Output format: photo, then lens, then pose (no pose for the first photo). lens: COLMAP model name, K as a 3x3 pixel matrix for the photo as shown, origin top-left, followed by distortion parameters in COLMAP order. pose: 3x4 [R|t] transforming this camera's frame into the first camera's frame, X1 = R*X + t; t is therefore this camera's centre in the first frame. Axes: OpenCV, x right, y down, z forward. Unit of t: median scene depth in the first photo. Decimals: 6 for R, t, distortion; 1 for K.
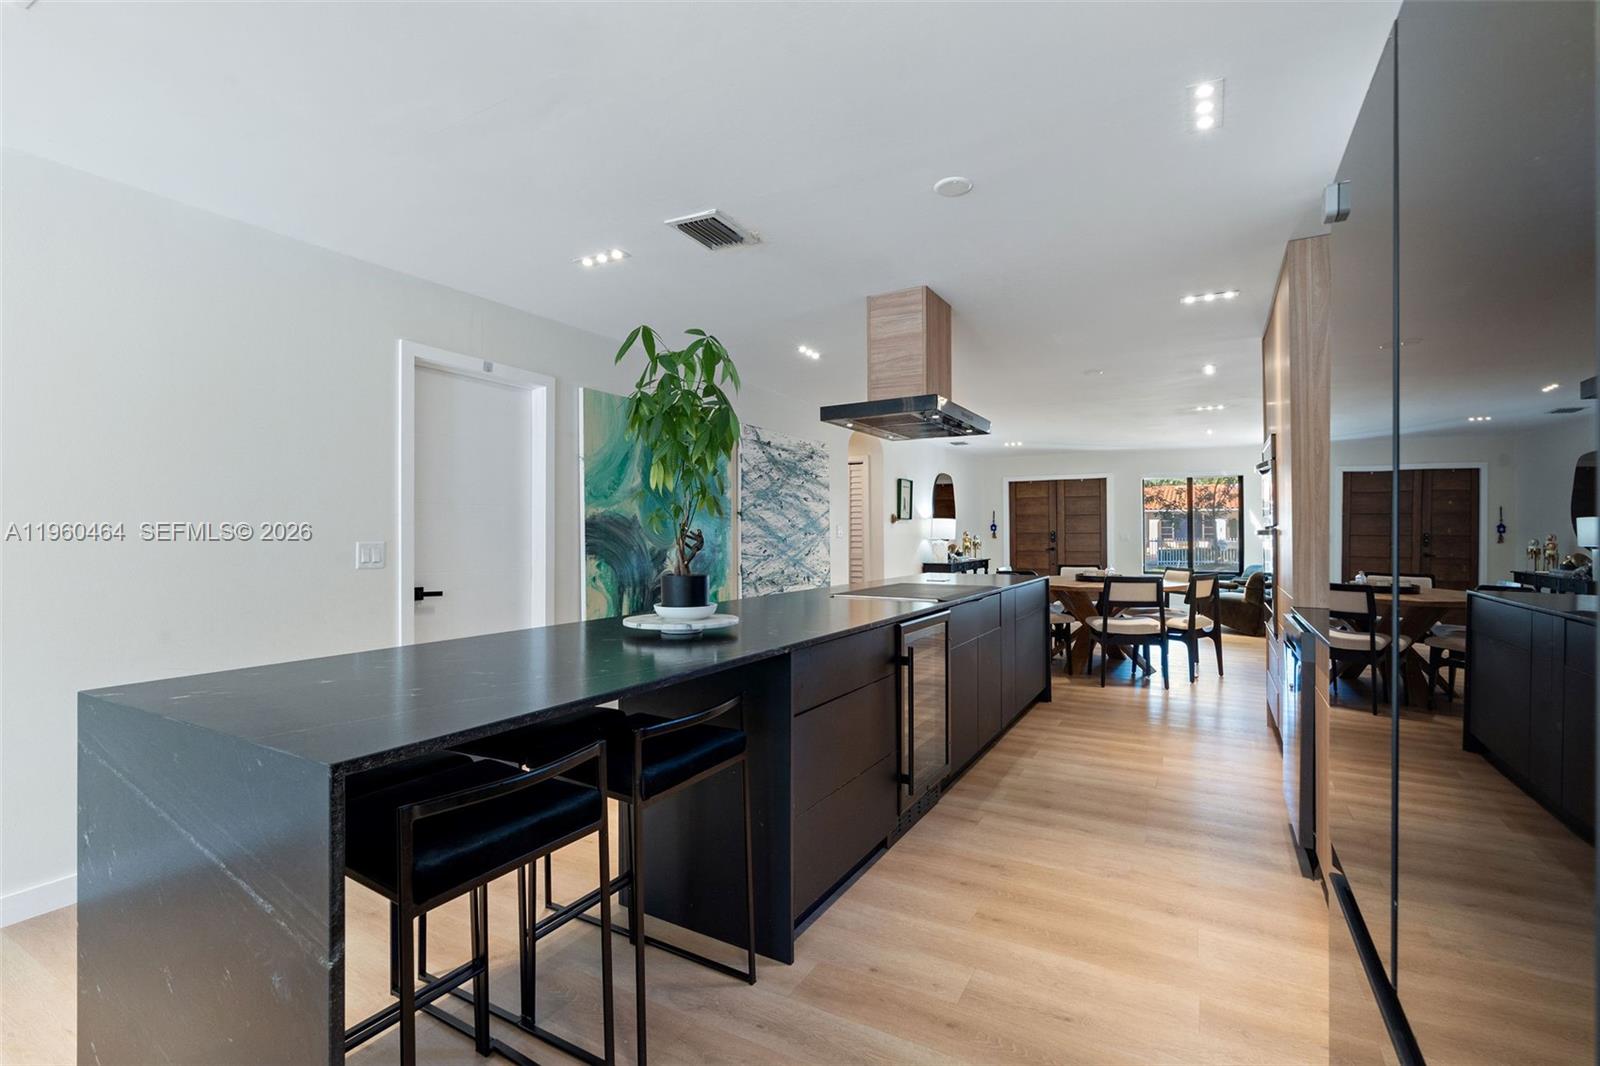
lens RADIAL K [[737.0, 0, 792.7], [0, 737.0, 532.5], [0, 0, 1]] dist [-0.006764, 0.000885]
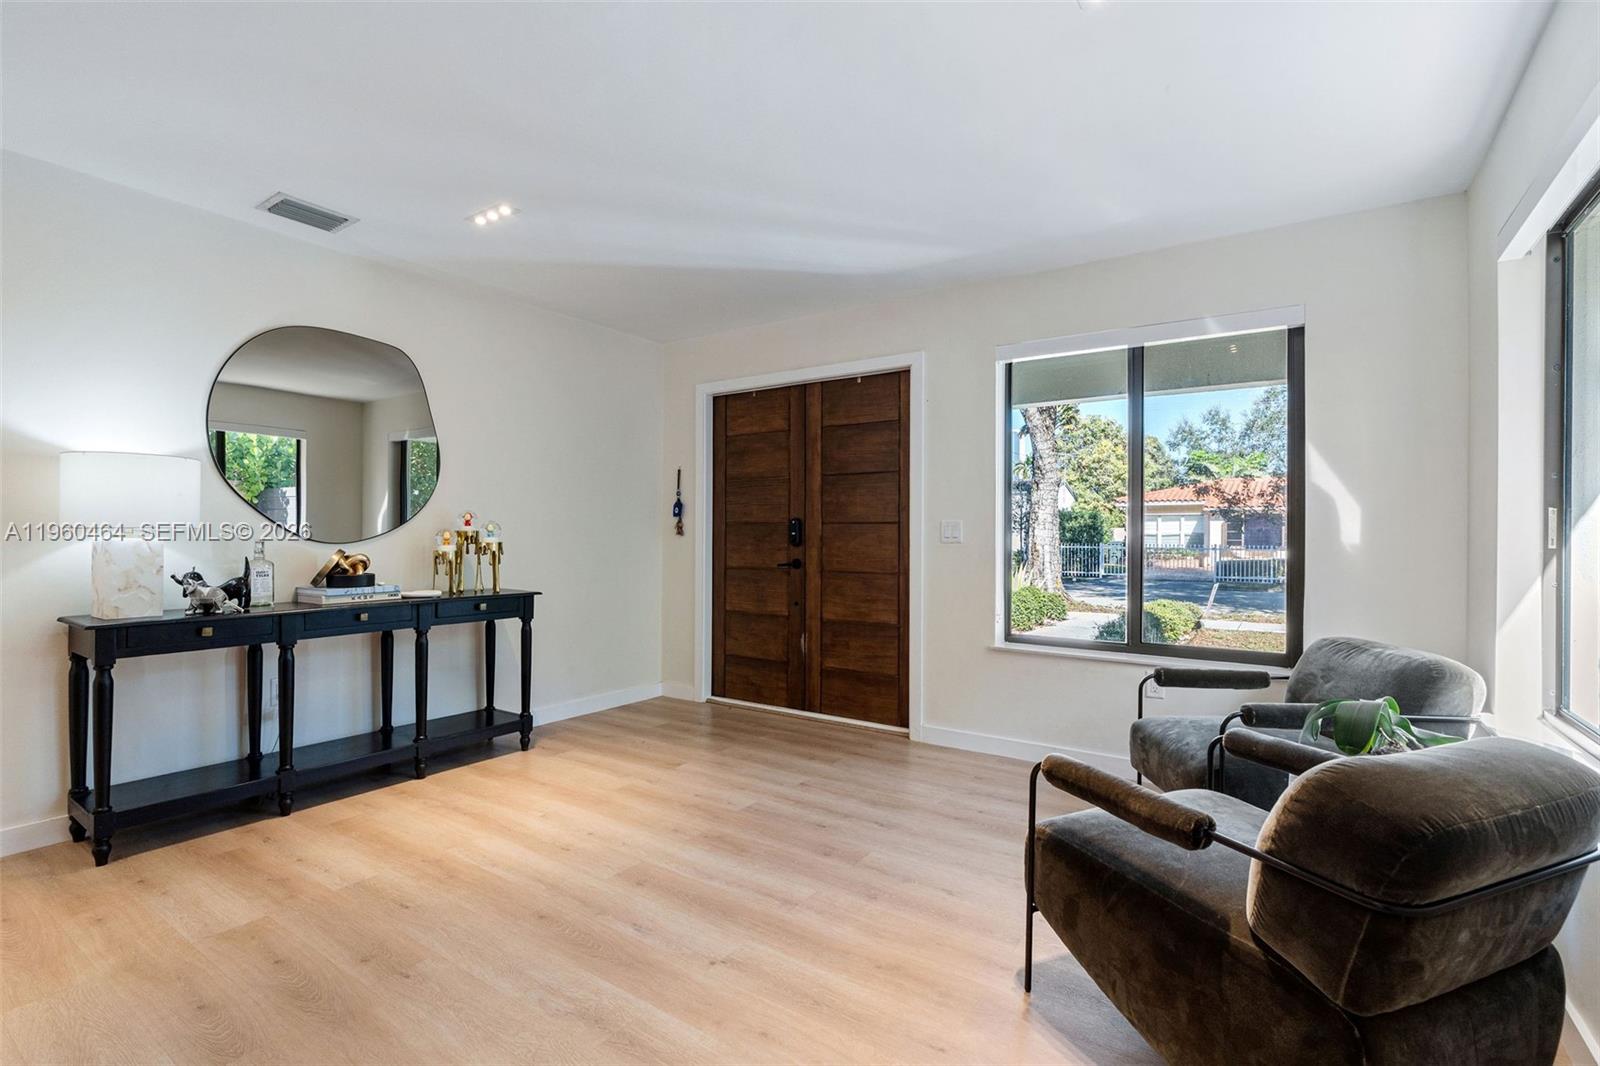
lens RADIAL K [[737.0, 0, 808.5], [0, 737.0, 535.2], [0, 0, 1]] dist [-0.006764, 0.000885]
pose [[0.996579, 0.008638, -0.082197, 0.388821], [-0.008893, 0.999957, -0.002737, 0.008483], [0.082170, 0.003459, 0.996612, 0.611517]]
